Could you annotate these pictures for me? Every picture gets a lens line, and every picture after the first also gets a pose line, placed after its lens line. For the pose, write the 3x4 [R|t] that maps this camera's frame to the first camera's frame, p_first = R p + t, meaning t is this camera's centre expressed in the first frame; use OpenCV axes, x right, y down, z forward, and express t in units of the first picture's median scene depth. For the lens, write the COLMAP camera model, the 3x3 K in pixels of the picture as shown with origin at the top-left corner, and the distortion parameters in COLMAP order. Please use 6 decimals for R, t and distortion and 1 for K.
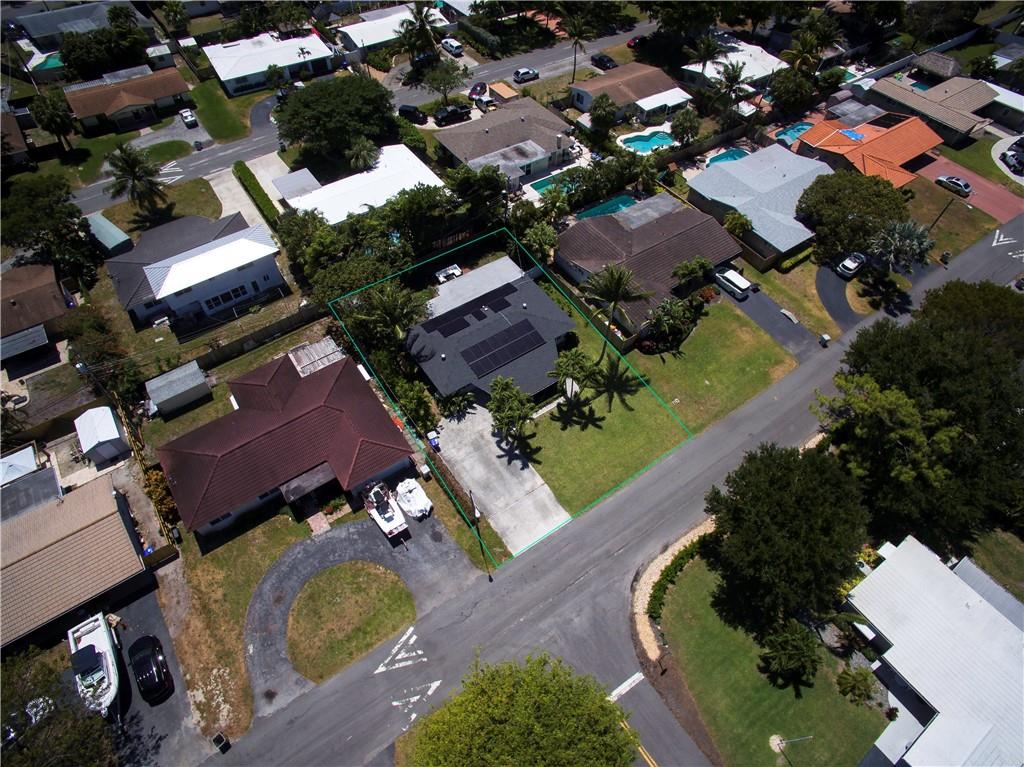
lens RADIAL K [[594.8, 0, 512.0], [0, 594.8, 383.5], [0, 0, 1]] dist [-0.115292, 0.082290]
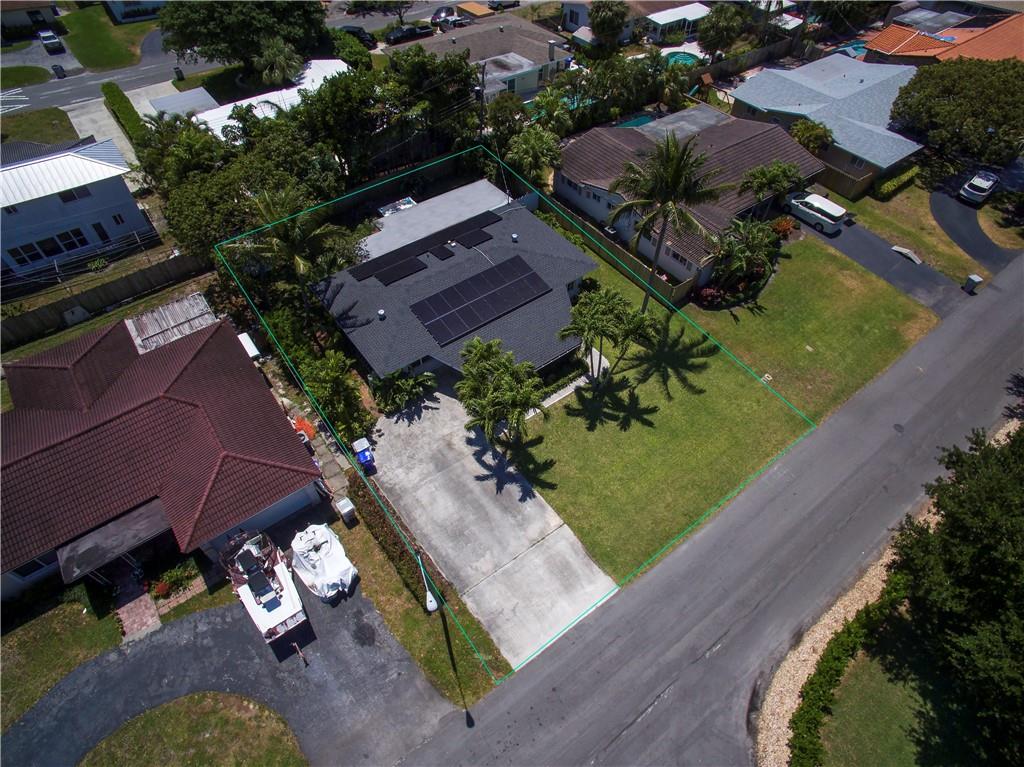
lens RADIAL K [[594.8, 0, 512.0], [0, 594.8, 383.5], [0, 0, 1]] dist [-0.115292, 0.082290]
pose [[0.999136, -0.034096, 0.023750, -0.001537], [0.035323, 0.997954, -0.053289, 0.057248], [-0.021884, 0.054082, 0.998297, 0.388322]]
